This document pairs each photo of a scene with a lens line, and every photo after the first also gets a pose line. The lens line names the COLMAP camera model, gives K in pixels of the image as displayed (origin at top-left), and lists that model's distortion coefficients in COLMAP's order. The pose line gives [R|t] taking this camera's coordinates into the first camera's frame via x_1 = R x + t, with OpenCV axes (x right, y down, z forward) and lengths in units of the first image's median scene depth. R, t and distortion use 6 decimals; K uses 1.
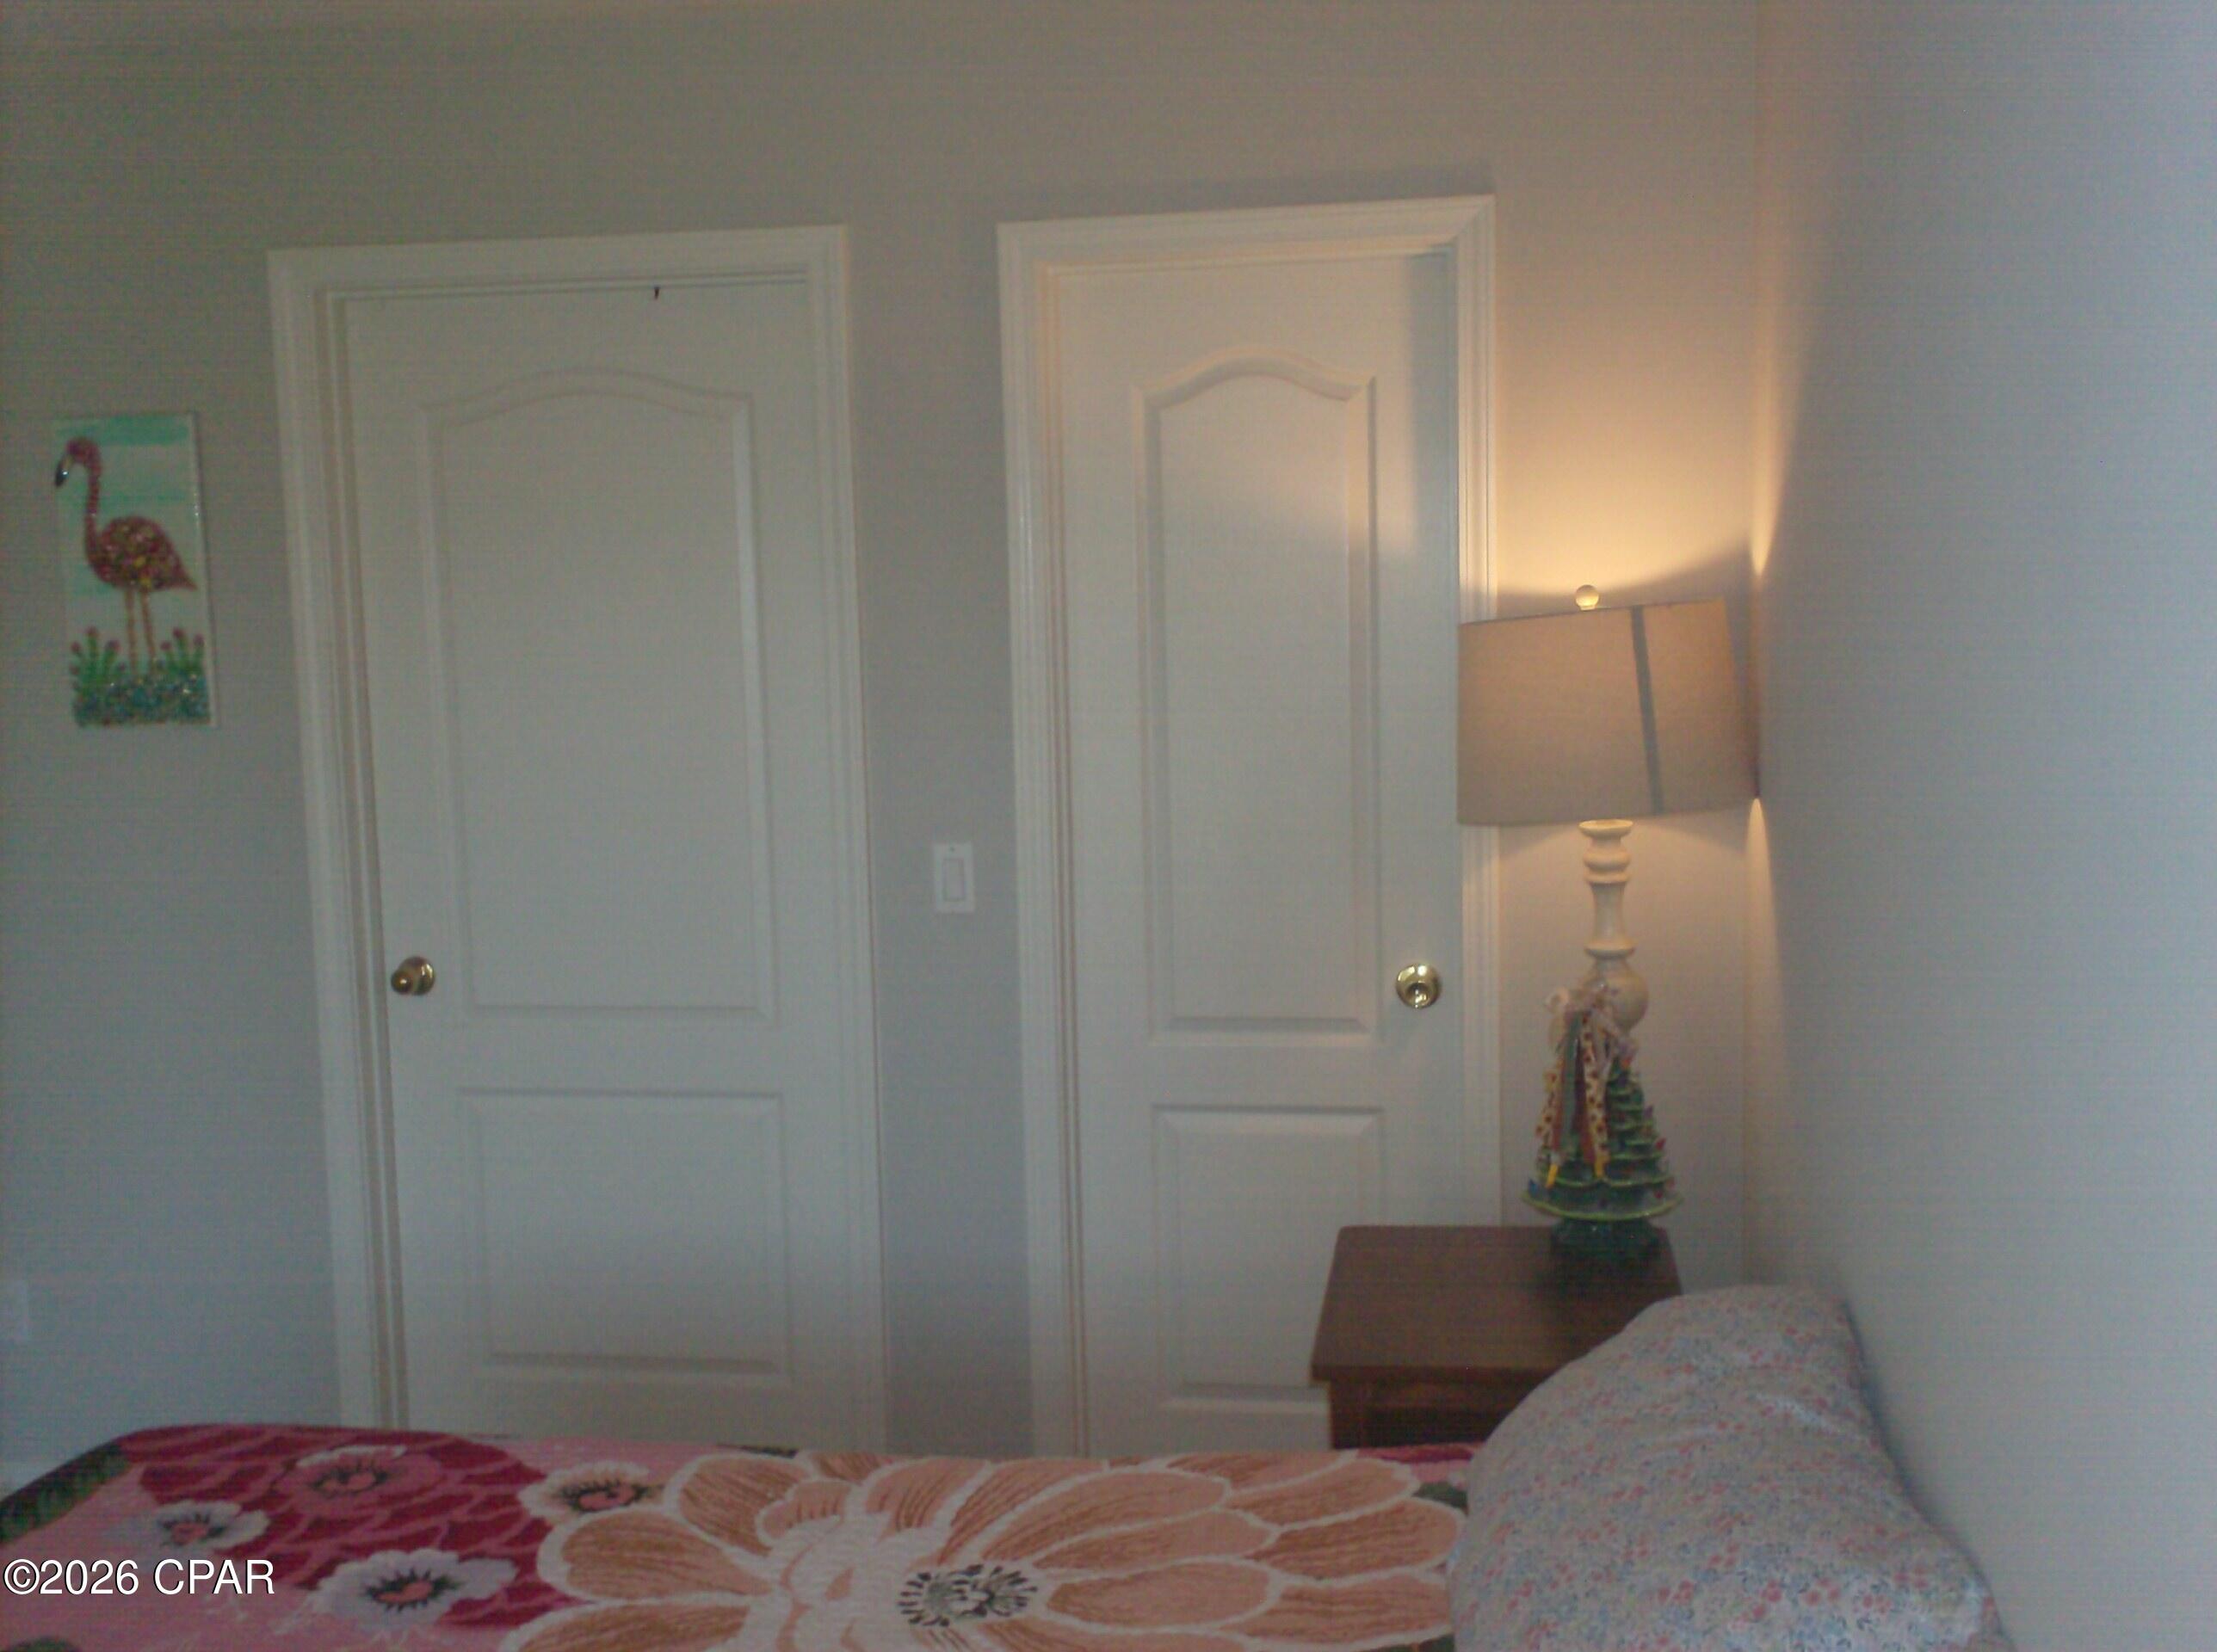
lens RADIAL K [[2360.9, 0, 1080.5], [0, 2360.9, 827.7], [0, 0, 1]] dist [0.056296, 0.000000]
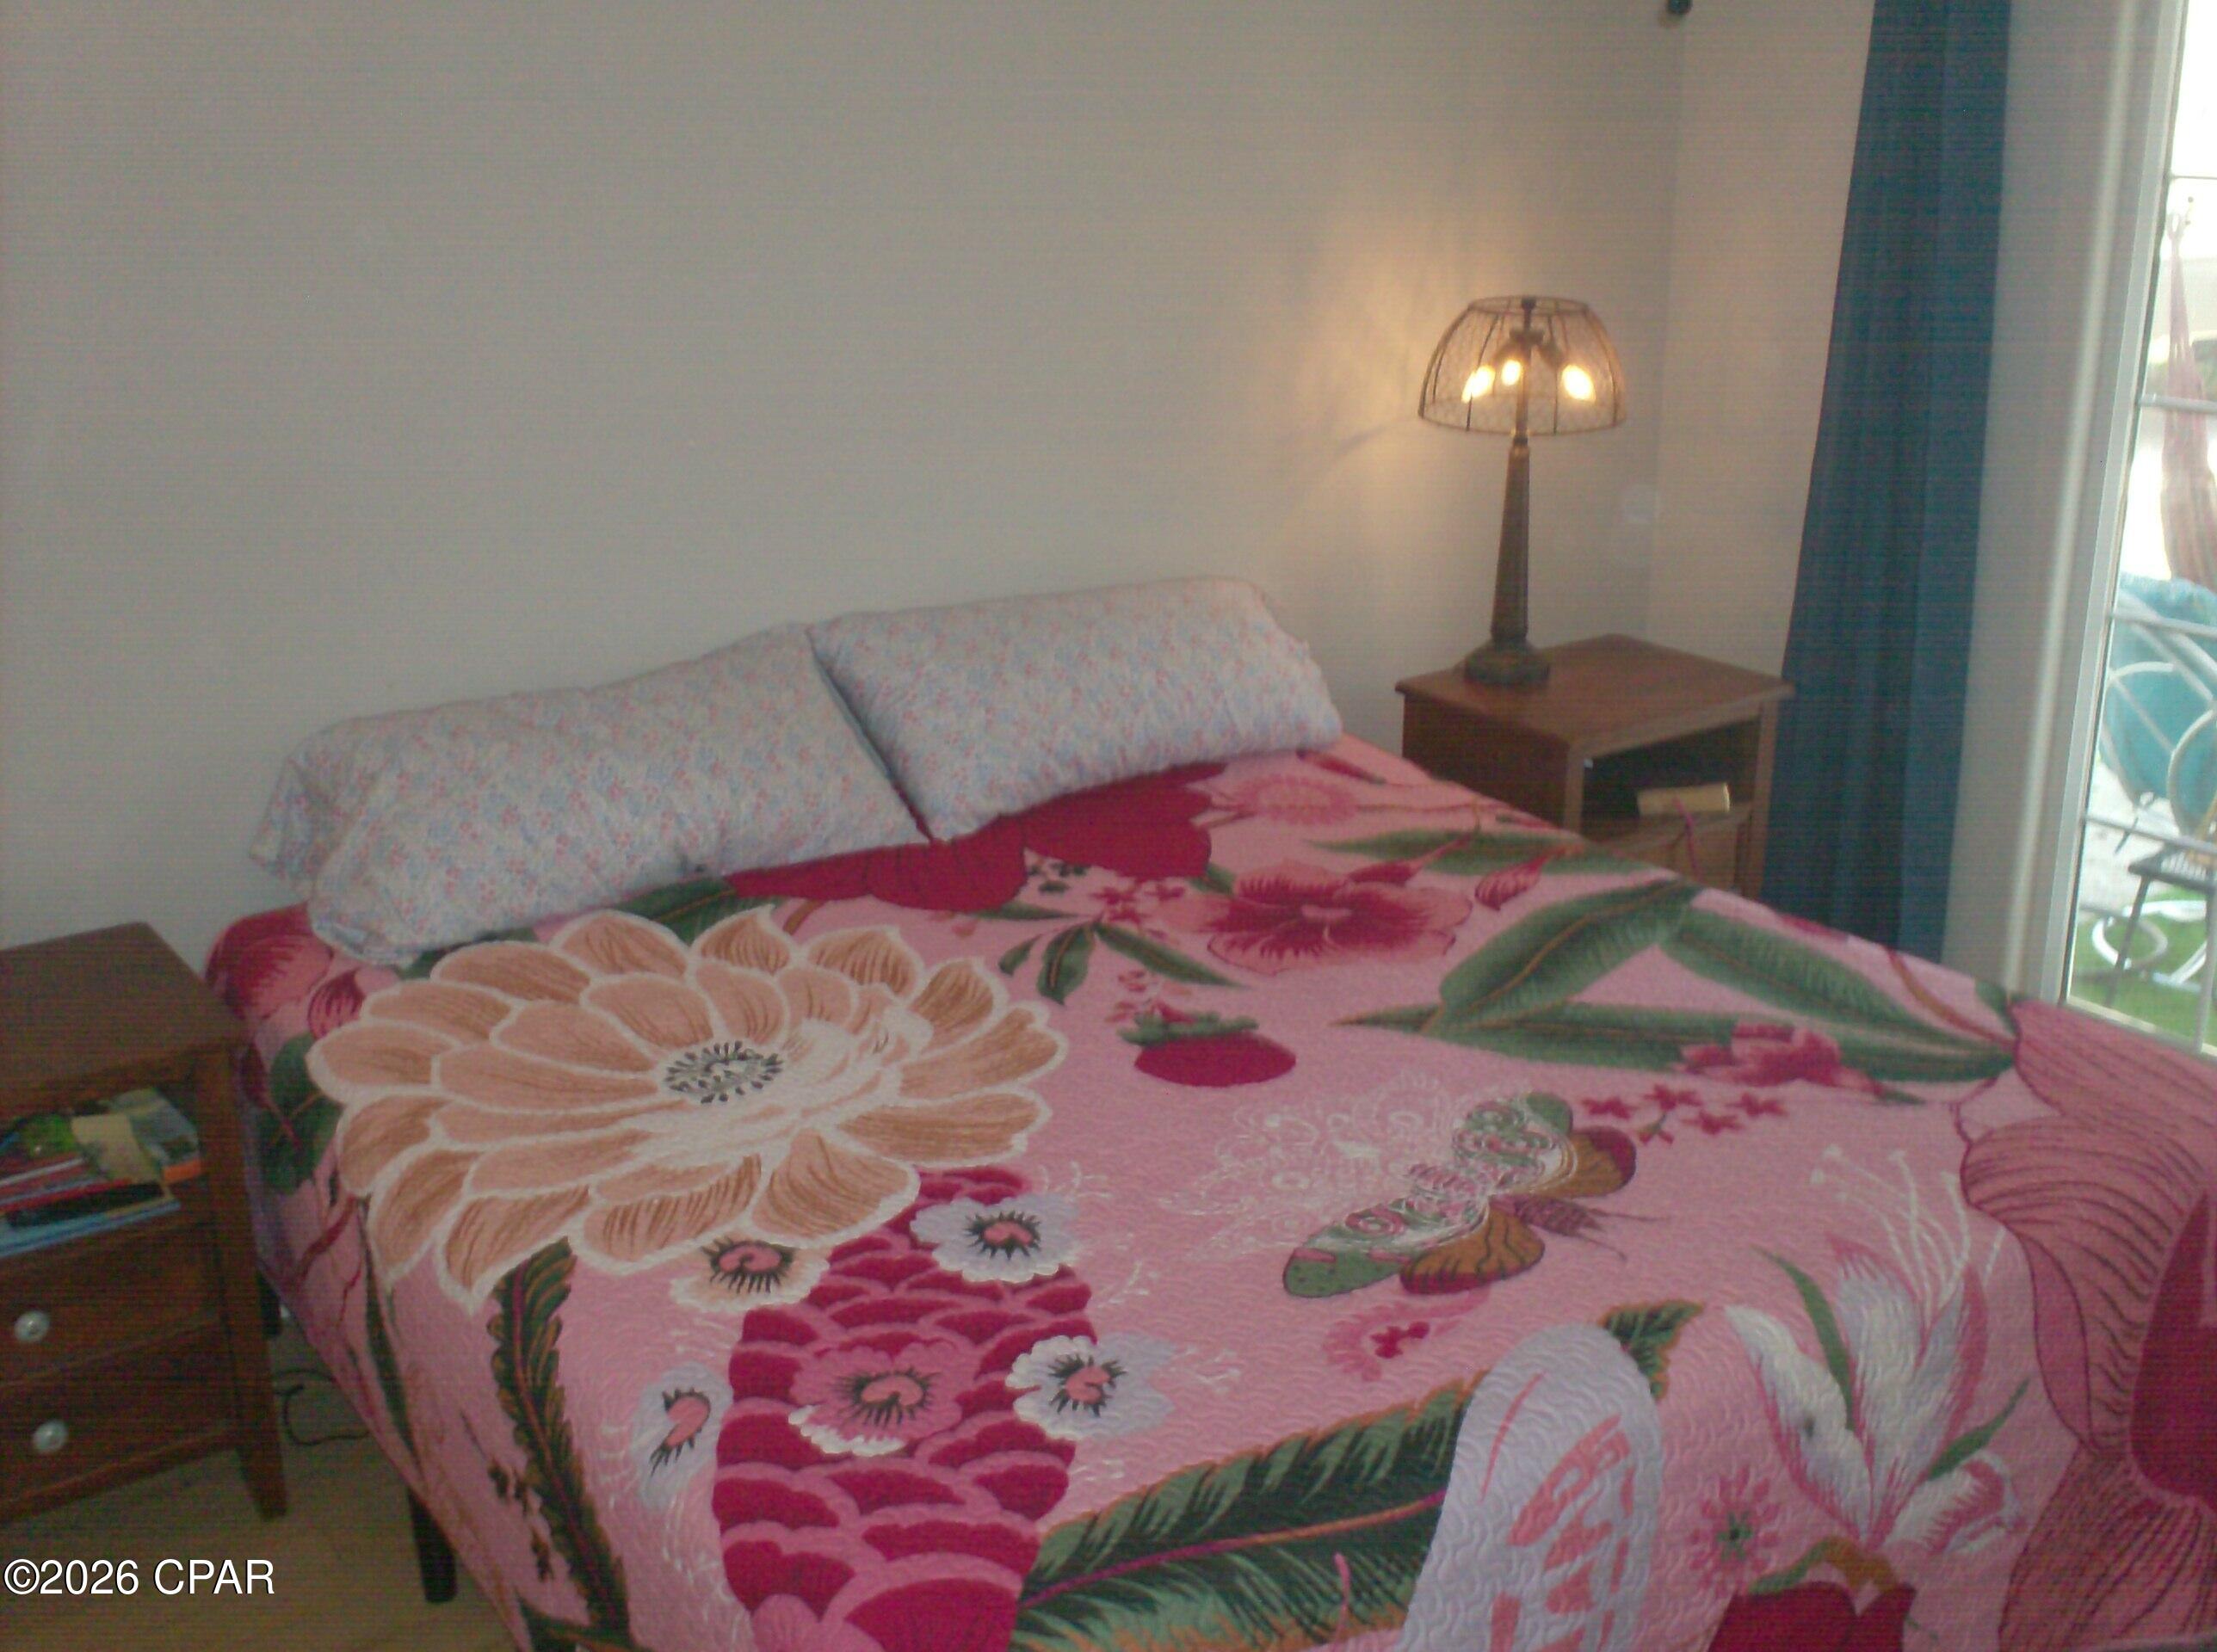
lens RADIAL K [[2360.9, 0, 1097.8], [0, 2360.9, 824.6], [0, 0, 1]] dist [0.056296, 0.000000]
pose [[-0.713002, -0.191500, 0.674504, -0.847491], [0.114485, 0.917275, 0.381445, -0.209860], [-0.691752, 0.349192, -0.632094, 1.352353]]
